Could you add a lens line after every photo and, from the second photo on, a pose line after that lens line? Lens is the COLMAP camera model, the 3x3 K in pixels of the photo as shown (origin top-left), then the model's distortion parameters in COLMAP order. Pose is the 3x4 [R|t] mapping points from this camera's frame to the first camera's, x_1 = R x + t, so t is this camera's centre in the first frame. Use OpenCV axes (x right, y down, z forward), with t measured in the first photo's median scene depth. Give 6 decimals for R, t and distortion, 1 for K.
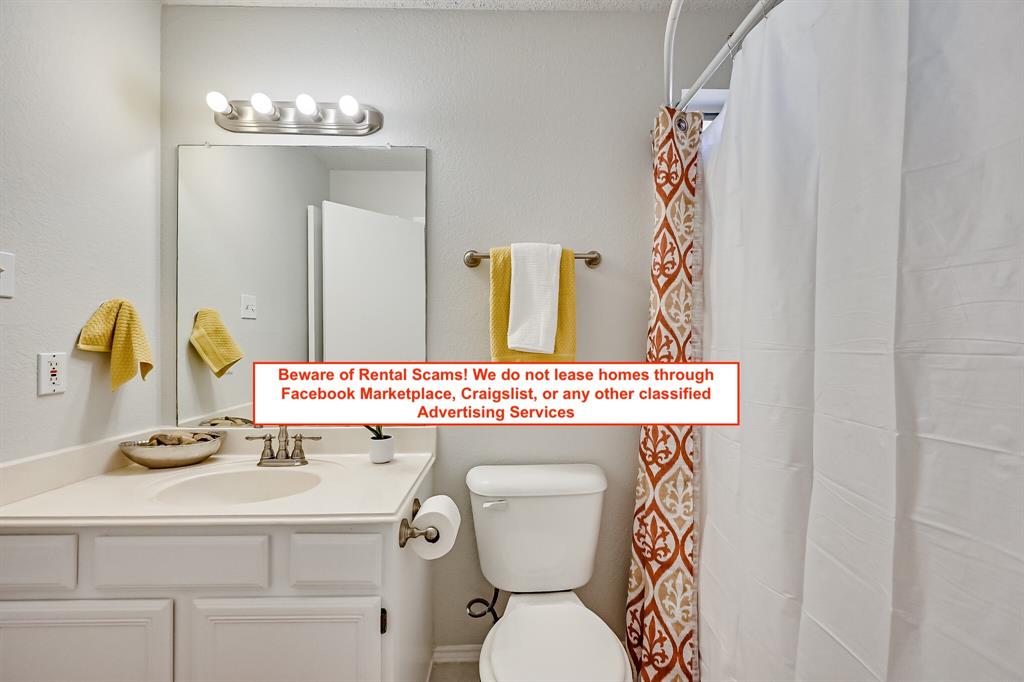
lens RADIAL K [[434.3, 0, 513.4], [0, 434.3, 328.1], [0, 0, 1]] dist [-0.002531, -0.000349]
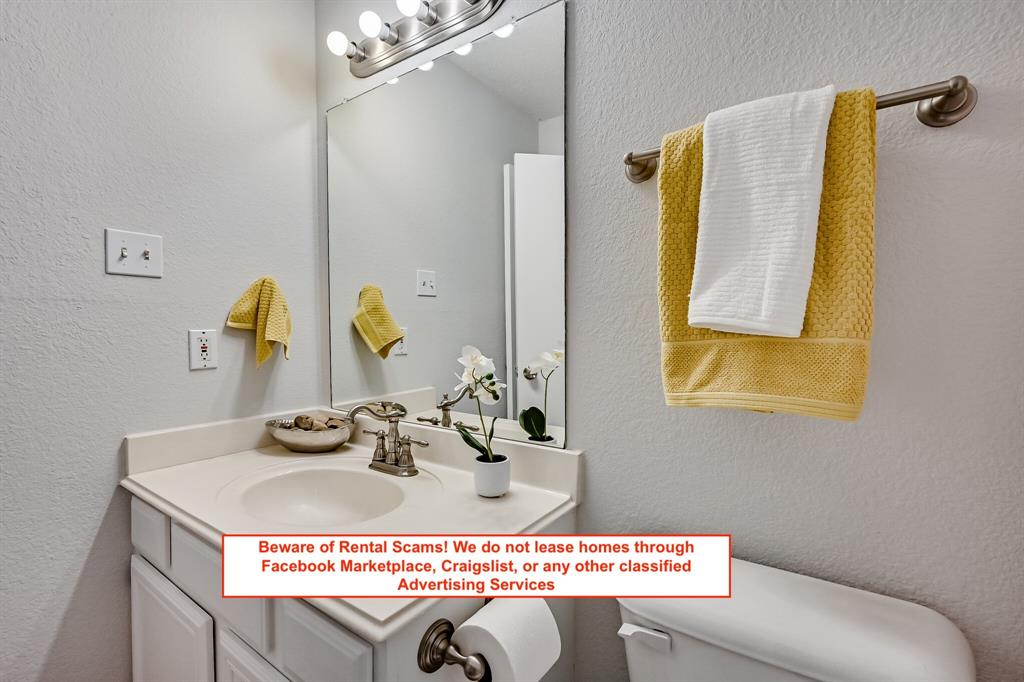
lens RADIAL K [[449.9, 0, 498.1], [0, 449.9, 336.2], [0, 0, 1]] dist [-0.002593, -0.000159]
pose [[0.790311, 0.011116, -0.612605, 0.131129], [0.022698, 0.998618, 0.047402, 0.030317], [0.612286, -0.051368, 0.788966, 0.468615]]
